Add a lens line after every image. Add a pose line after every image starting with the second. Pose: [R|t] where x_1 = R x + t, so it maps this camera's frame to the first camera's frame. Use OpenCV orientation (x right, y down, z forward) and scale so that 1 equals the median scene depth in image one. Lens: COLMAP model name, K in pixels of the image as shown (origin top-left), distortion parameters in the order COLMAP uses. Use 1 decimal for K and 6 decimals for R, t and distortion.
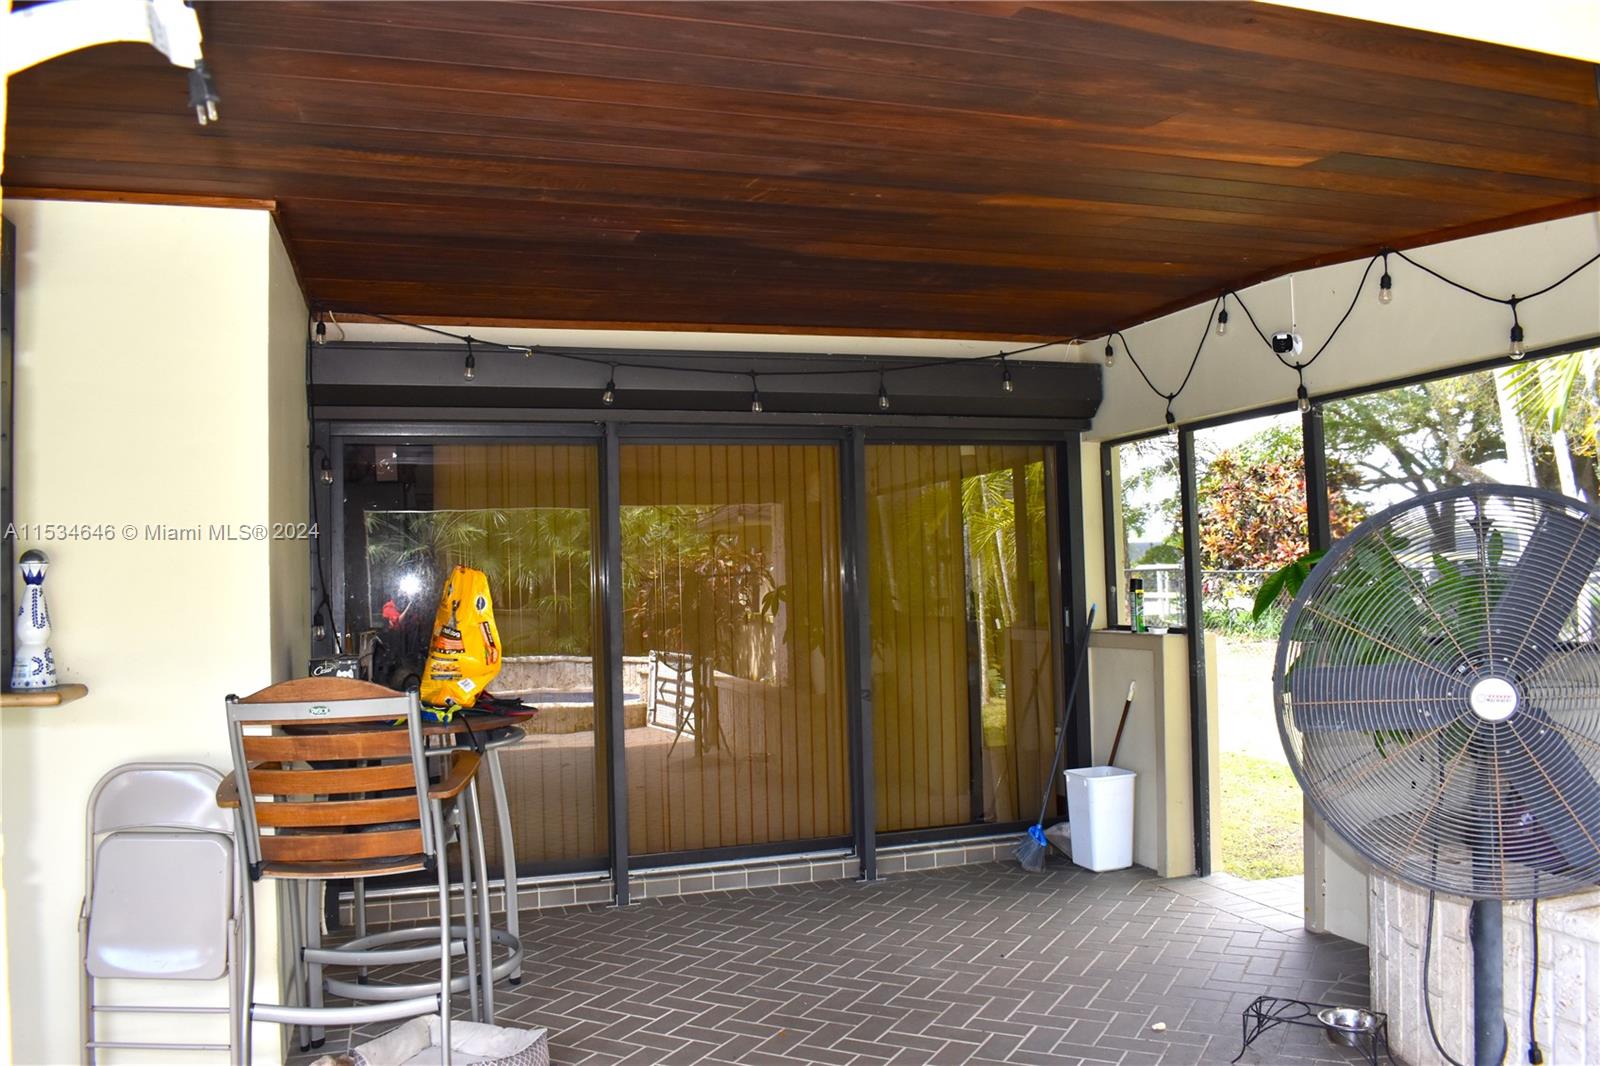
lens RADIAL K [[1251.7, 0, 801.2], [0, 1251.7, 537.1], [0, 0, 1]] dist [-0.095861, 0.016421]
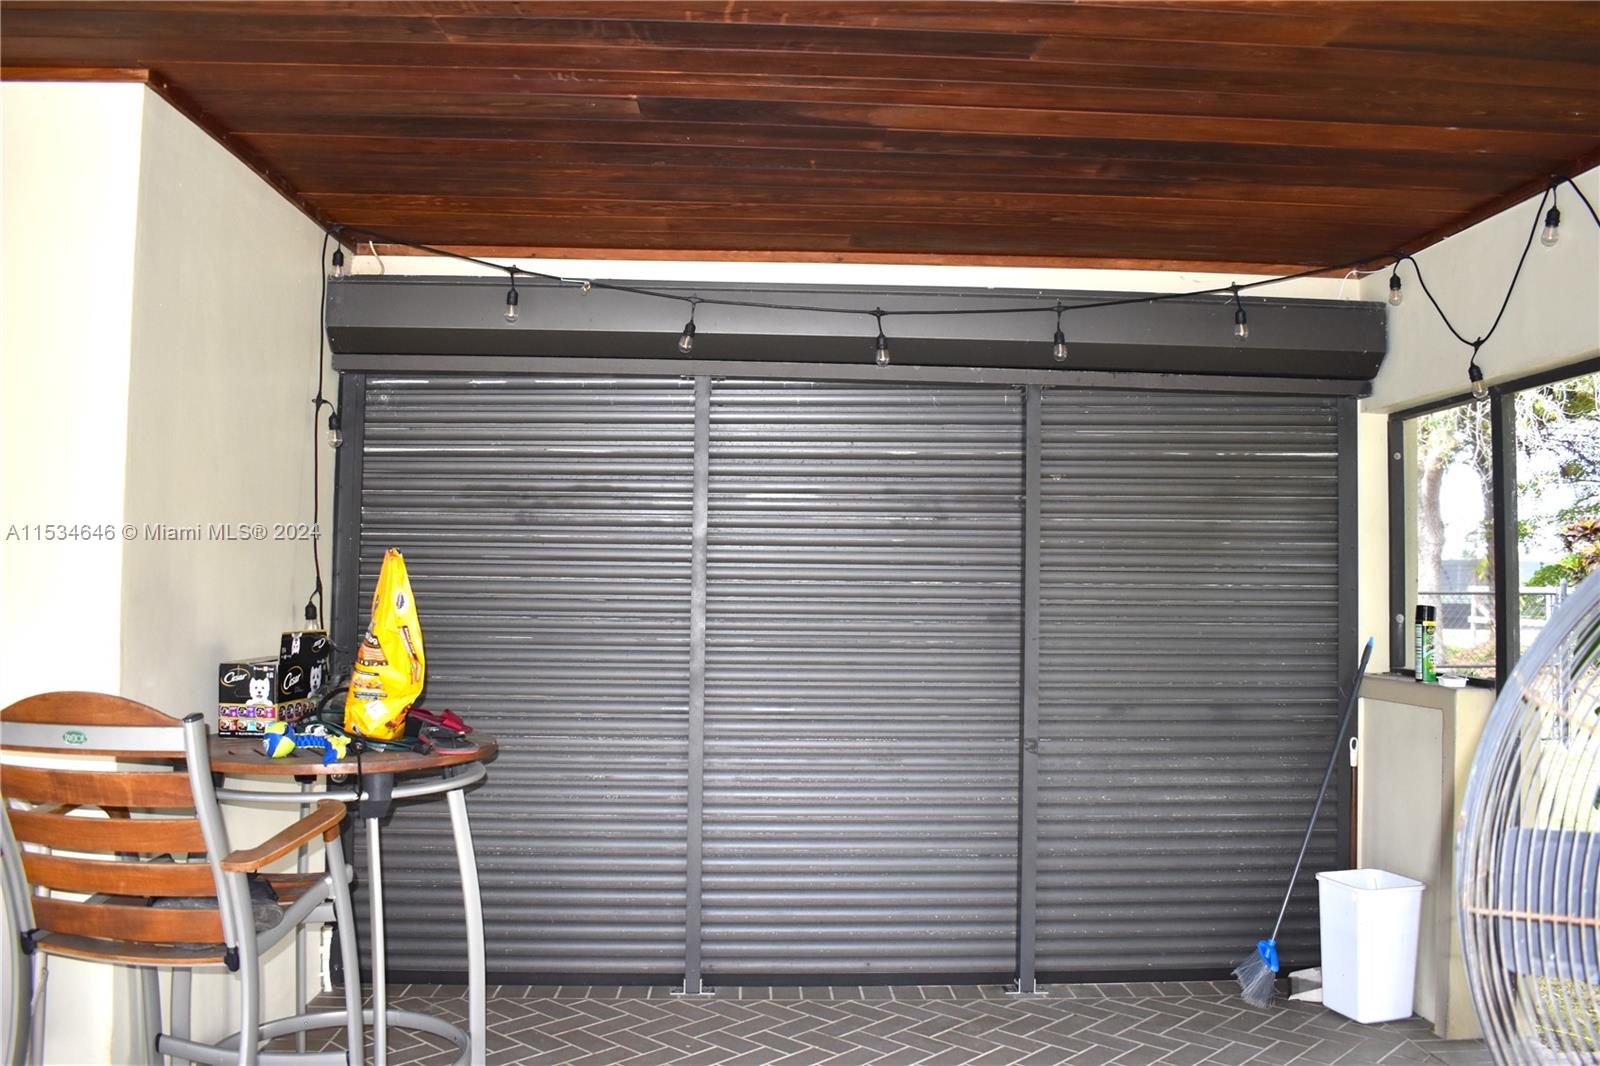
lens RADIAL K [[1310.2, 0, 800.0], [0, 1310.2, 533.0], [0, 0, 1]] dist [-0.087585, 0.009166]
pose [[0.964985, 0.030008, -0.260582, 0.125557], [-0.031030, 0.999518, 0.000191, 0.003752], [0.260462, 0.007902, 0.965452, 0.224659]]
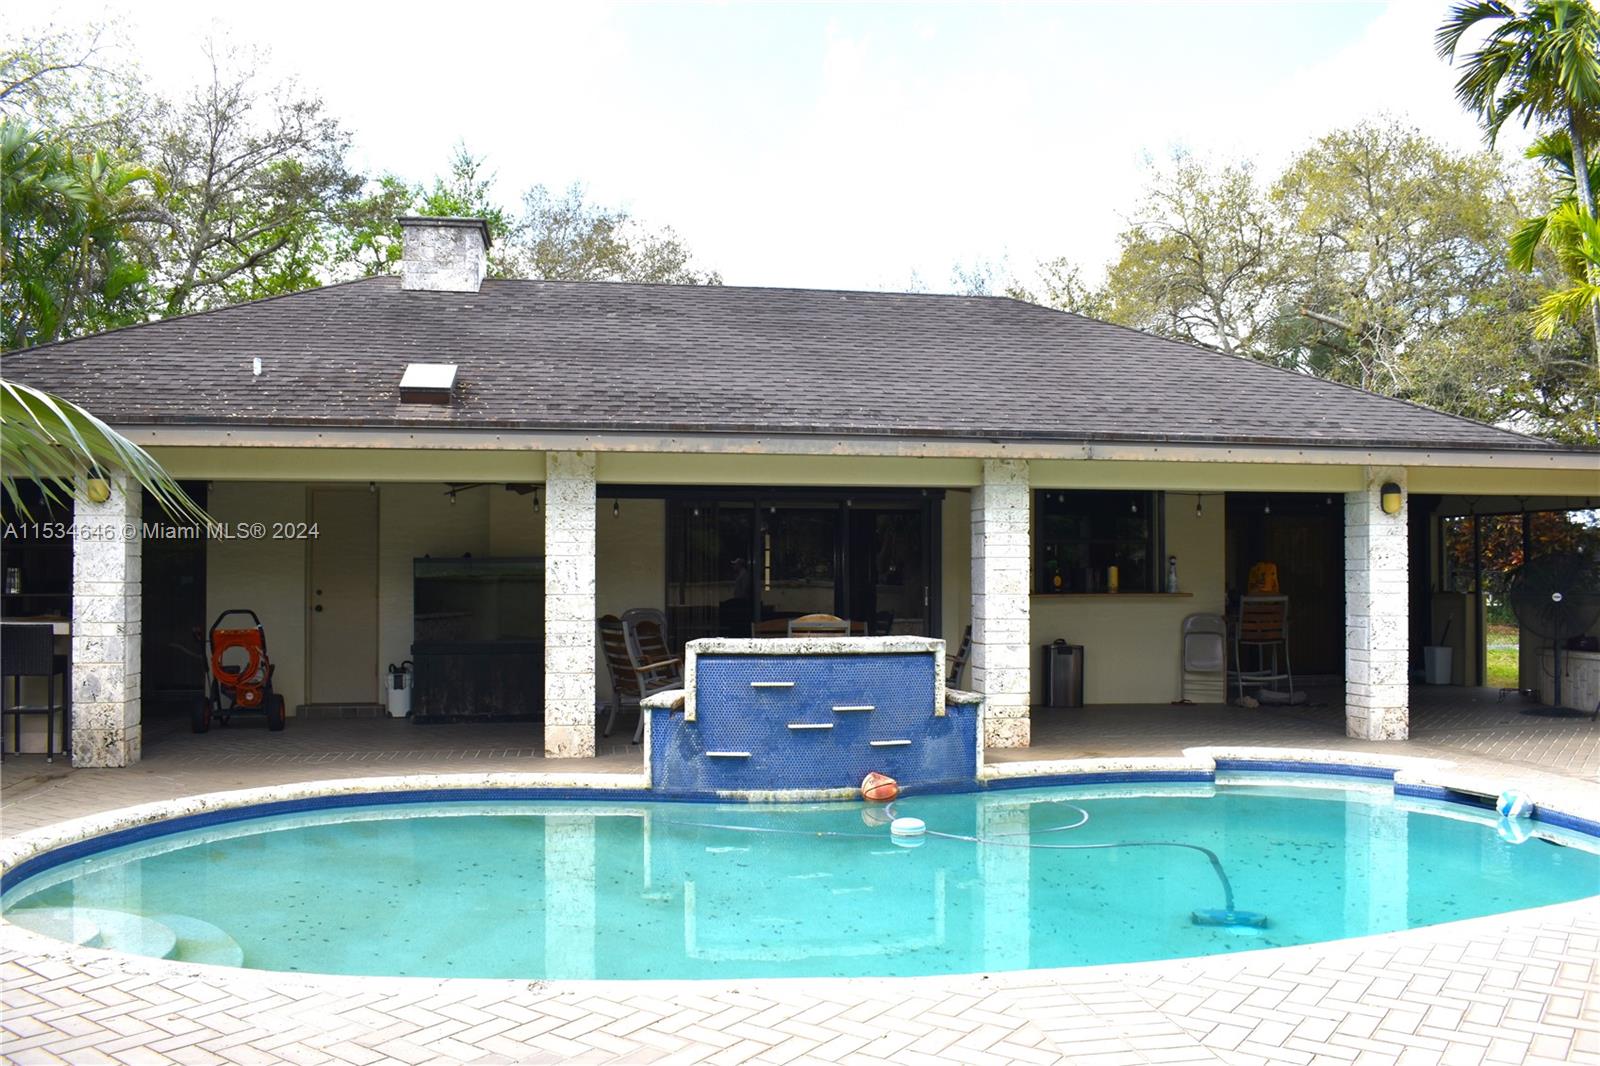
lens RADIAL K [[1251.7, 0, 801.2], [0, 1251.7, 537.1], [0, 0, 1]] dist [-0.095861, 0.016421]
pose [[0.986612, 0.024930, -0.161166, -0.704803], [-0.023084, 0.999645, 0.013318, -0.045746], [0.161441, -0.009420, 0.986837, -1.822049]]
